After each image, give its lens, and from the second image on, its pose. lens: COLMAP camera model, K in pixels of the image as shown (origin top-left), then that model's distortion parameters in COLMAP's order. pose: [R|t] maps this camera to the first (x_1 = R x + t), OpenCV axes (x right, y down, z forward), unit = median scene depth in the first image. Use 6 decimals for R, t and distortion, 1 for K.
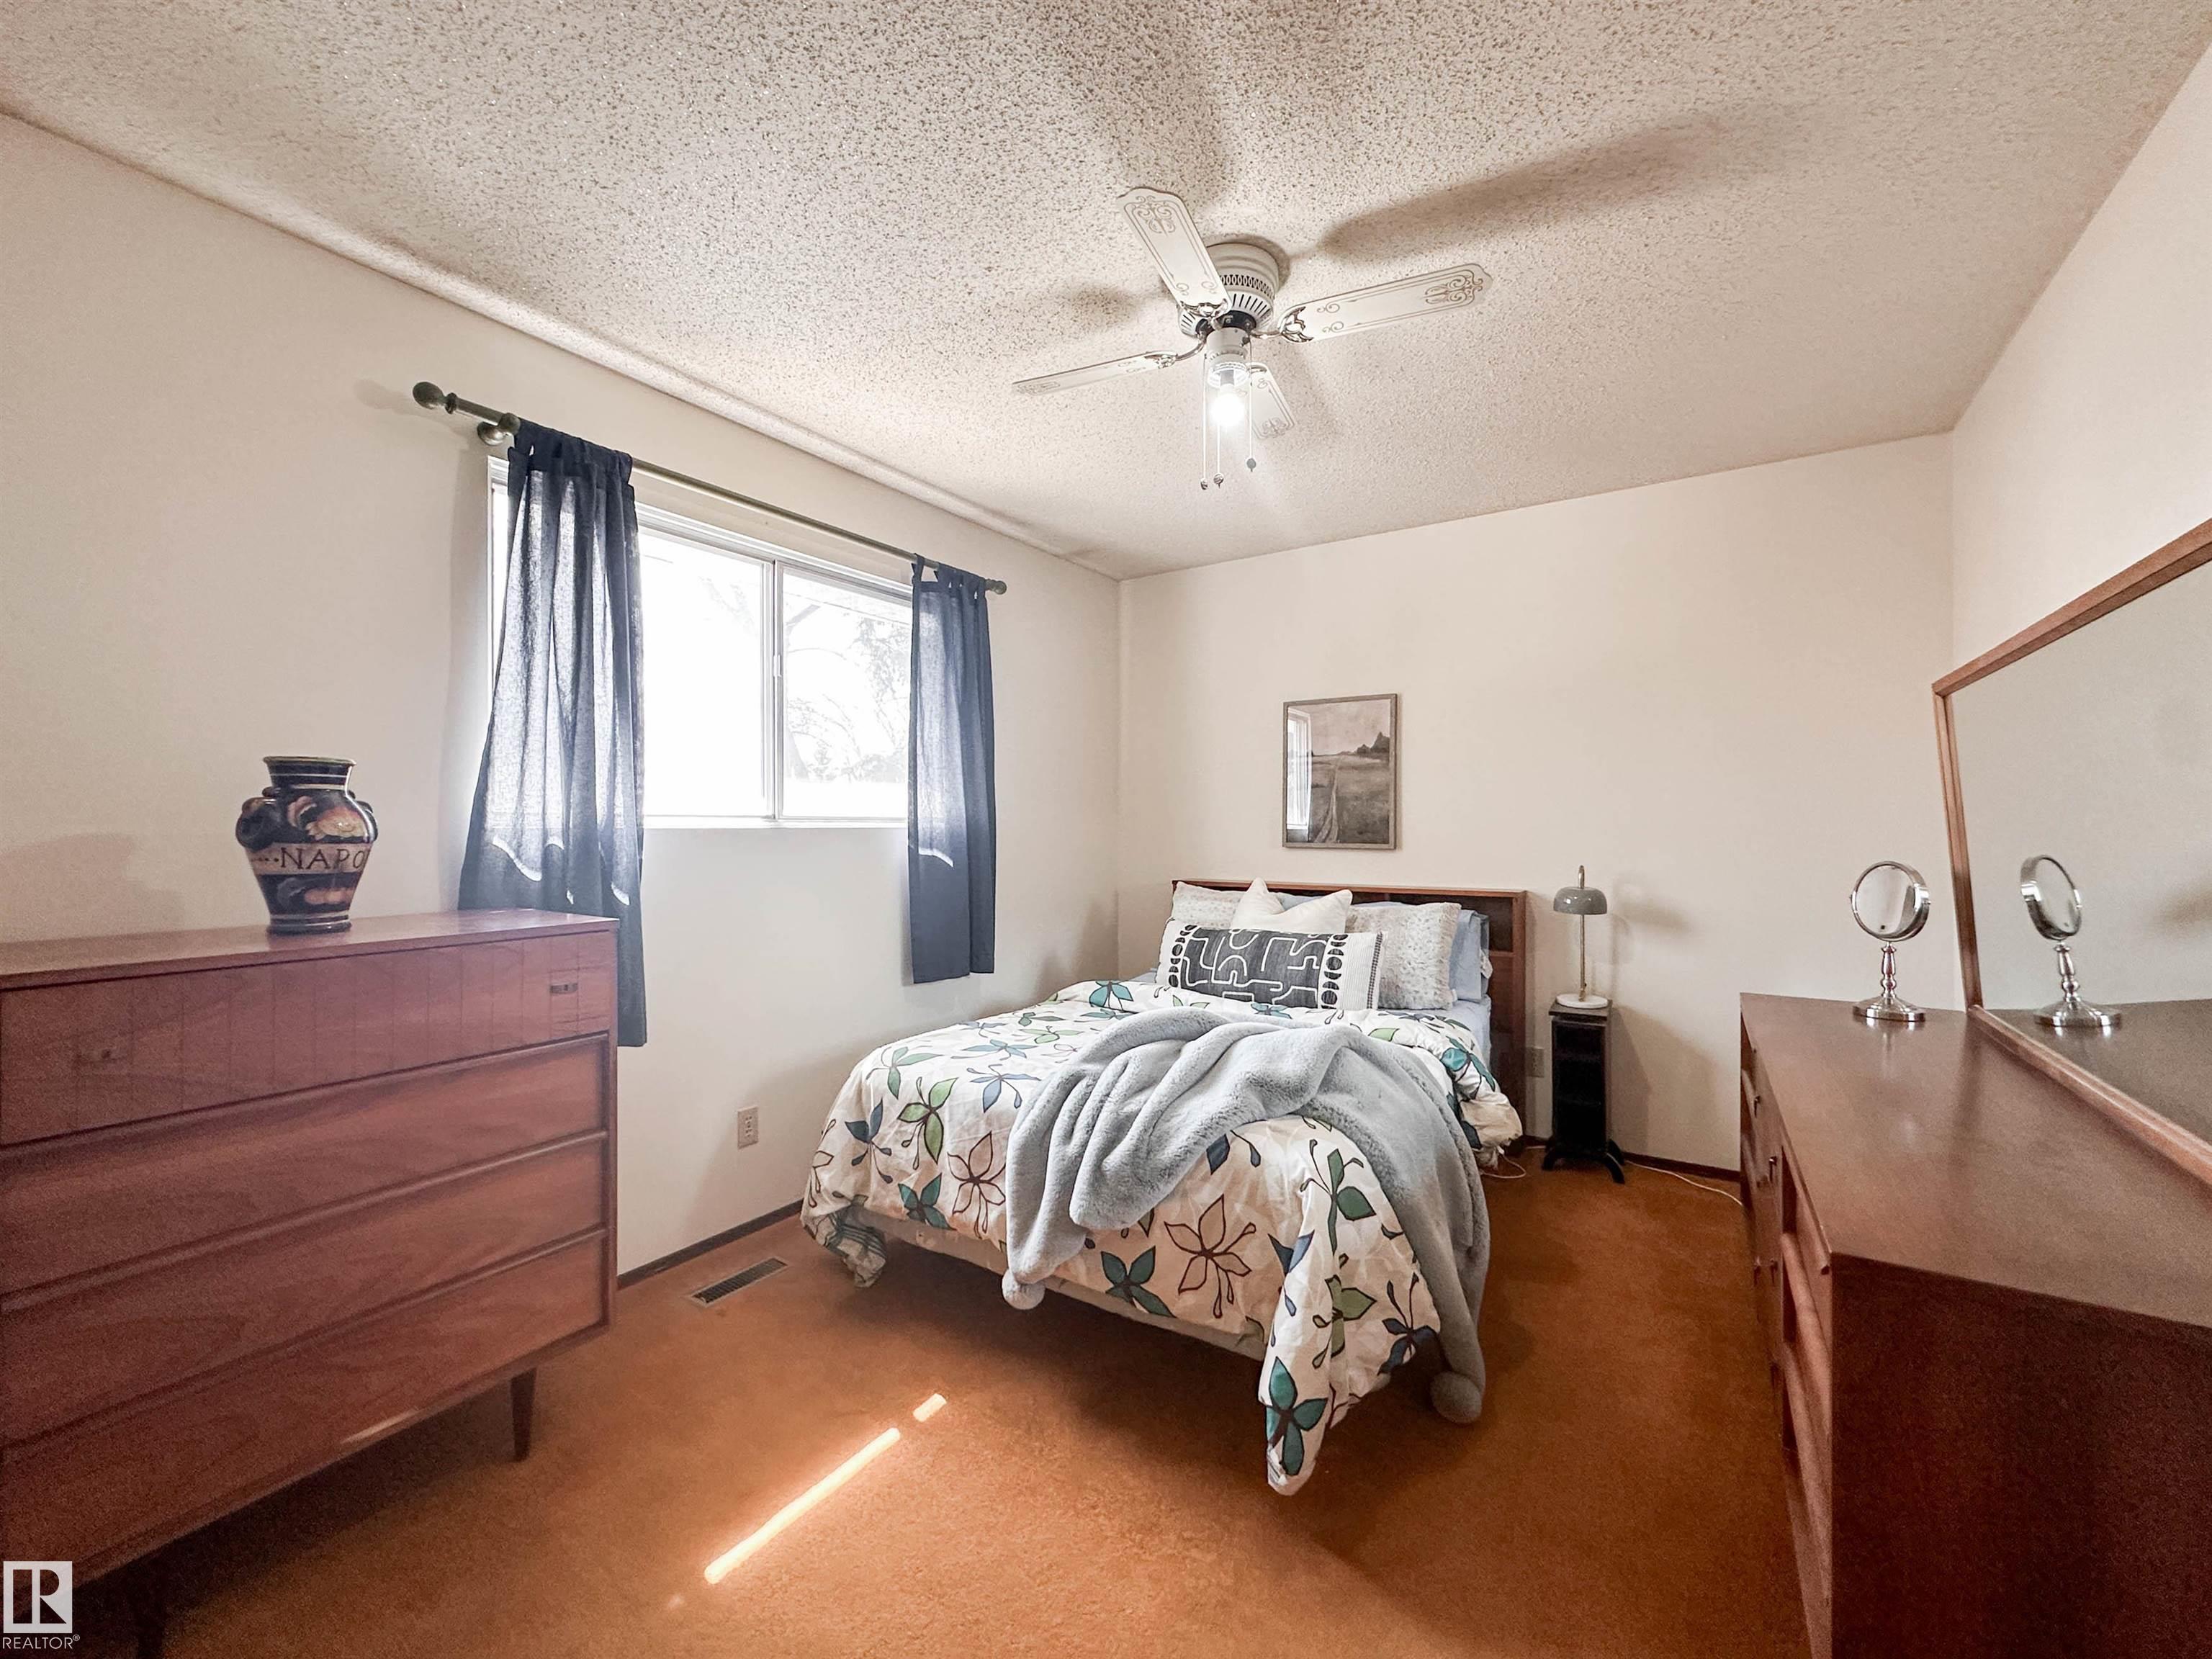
lens RADIAL K [[889.0, 0, 1102.5], [0, 889.0, 827.3], [0, 0, 1]] dist [-0.001798, -0.000088]
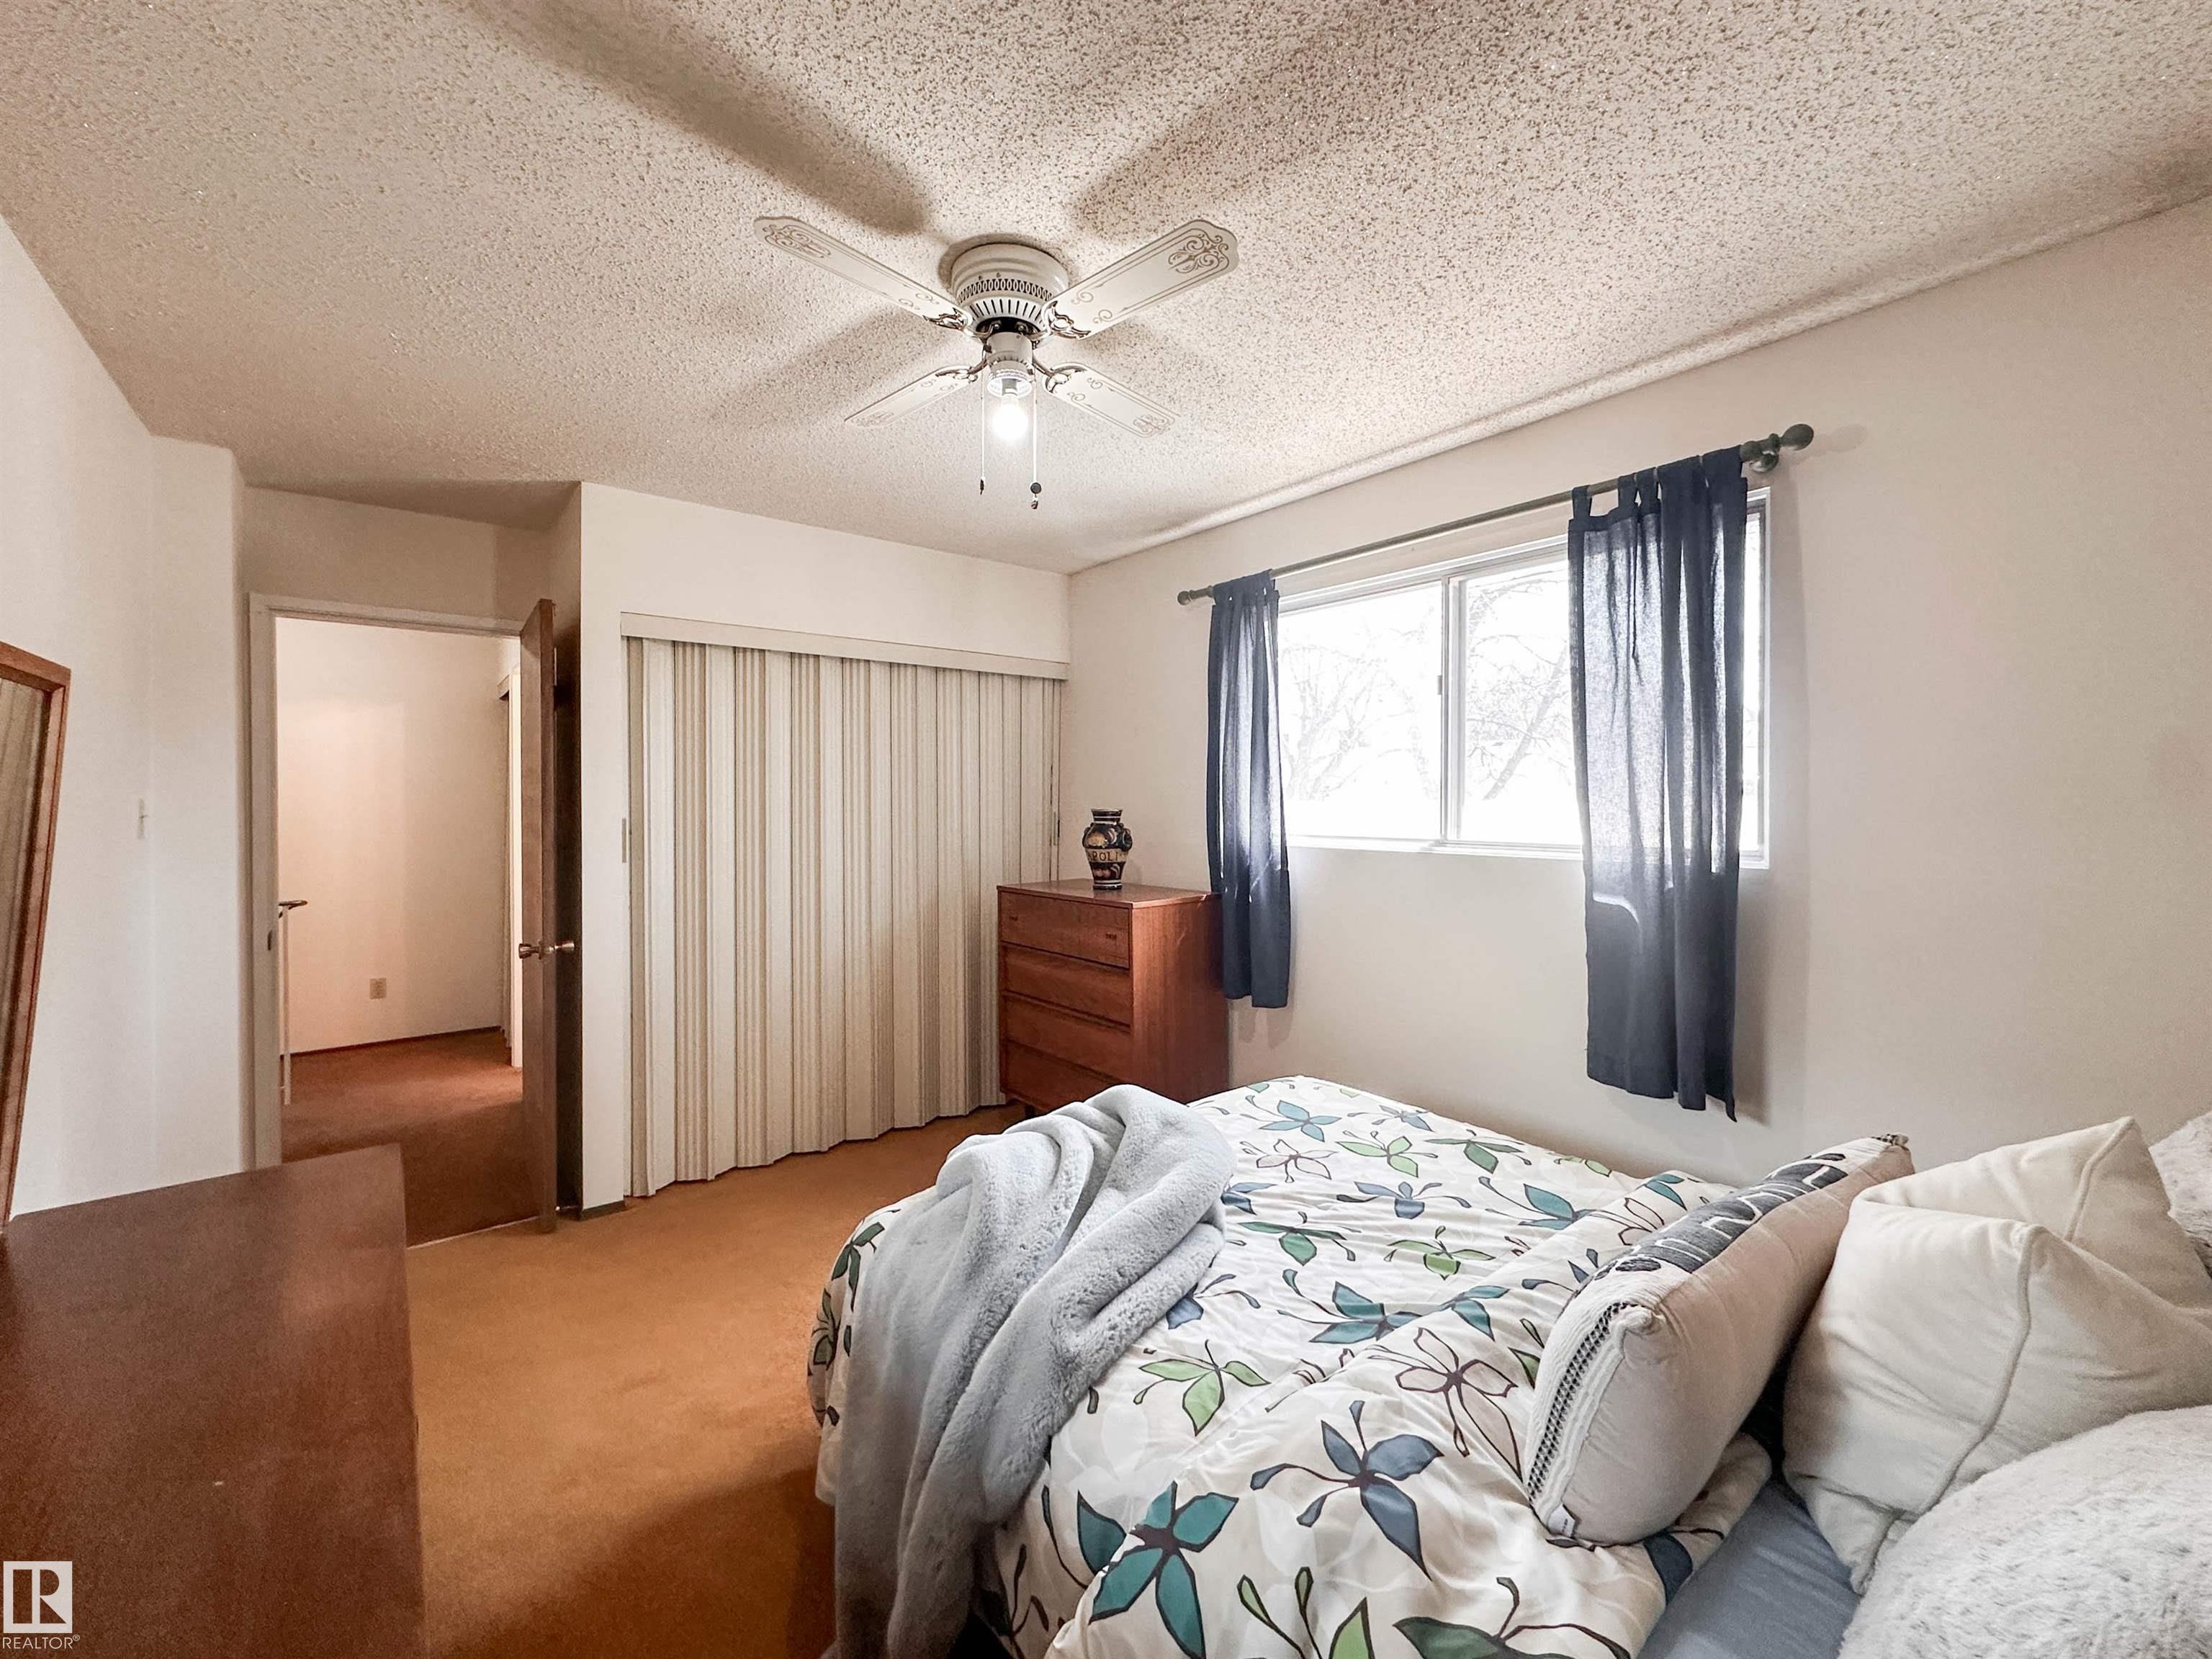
lens RADIAL K [[912.7, 0, 1105.5], [0, 912.7, 803.6], [0, 0, 1]] dist [-0.001145, -0.000299]
pose [[-0.308522, 0.006858, -0.951193, 0.759854], [0.004261, 0.999974, 0.005827, -0.064640], [0.951208, -0.002255, -0.308543, 1.047668]]
